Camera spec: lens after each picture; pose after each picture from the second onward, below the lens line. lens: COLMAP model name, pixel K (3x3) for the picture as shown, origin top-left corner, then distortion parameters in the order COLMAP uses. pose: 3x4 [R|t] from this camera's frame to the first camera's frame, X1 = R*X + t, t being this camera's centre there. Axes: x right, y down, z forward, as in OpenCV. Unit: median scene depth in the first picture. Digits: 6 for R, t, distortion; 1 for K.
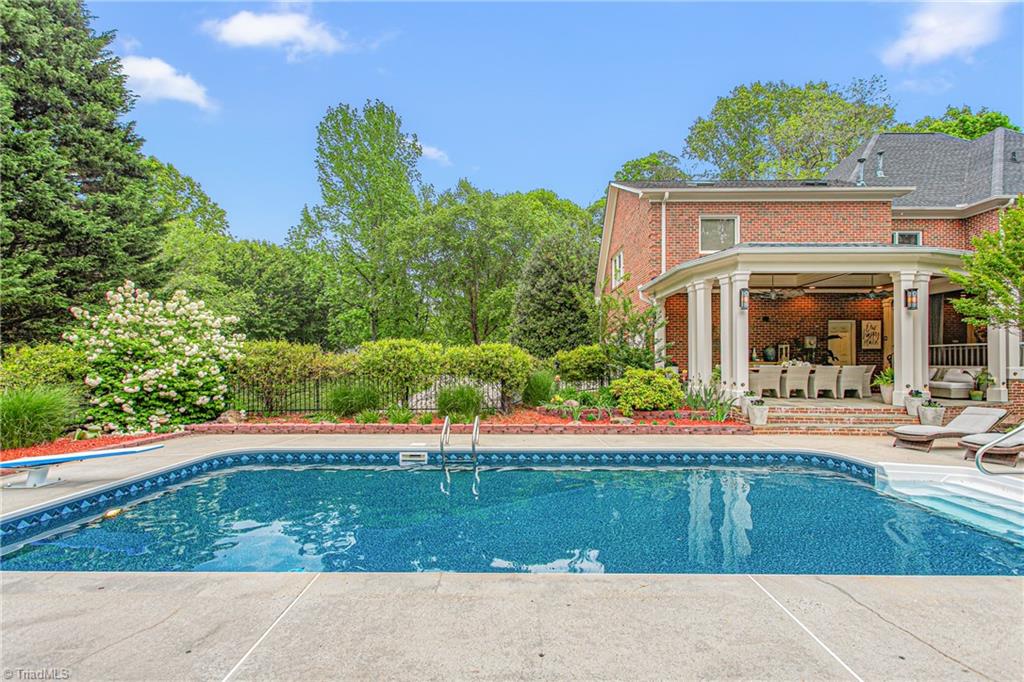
lens RADIAL K [[494.3, 0, 508.8], [0, 494.3, 359.9], [0, 0, 1]] dist [0.000308, 0.001828]
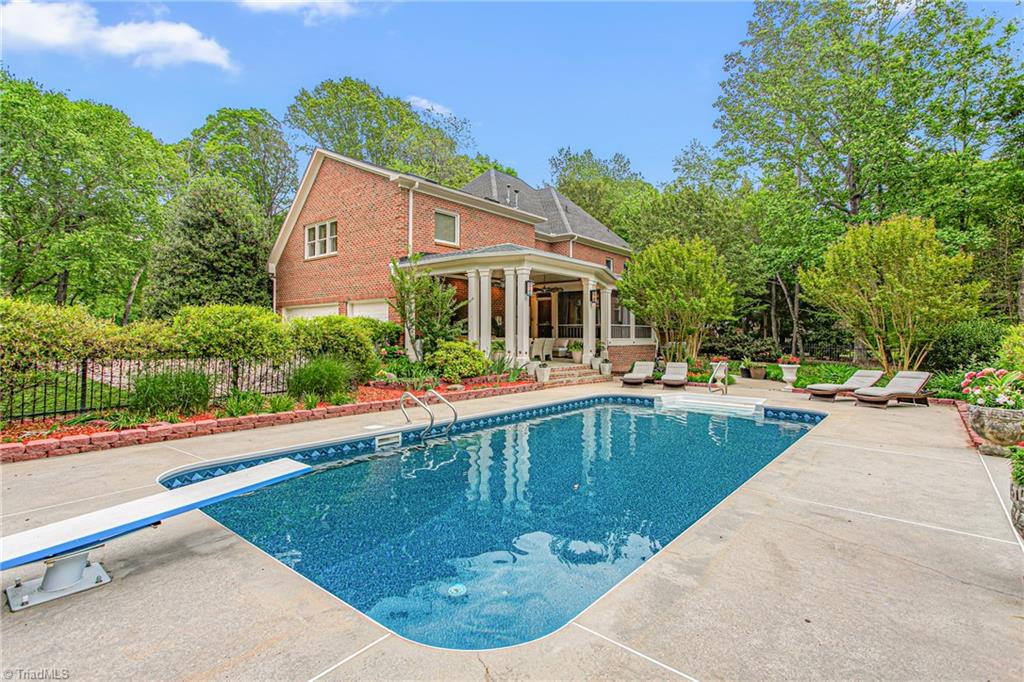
lens RADIAL K [[494.3, 0, 512.5], [0, 494.3, 337.9], [0, 0, 1]] dist [0.000308, 0.001828]
pose [[0.631941, -0.002304, 0.775013, -0.562170], [-0.006057, 0.999950, 0.007911, -0.000407], [-0.774993, -0.009694, 0.631895, 0.184990]]
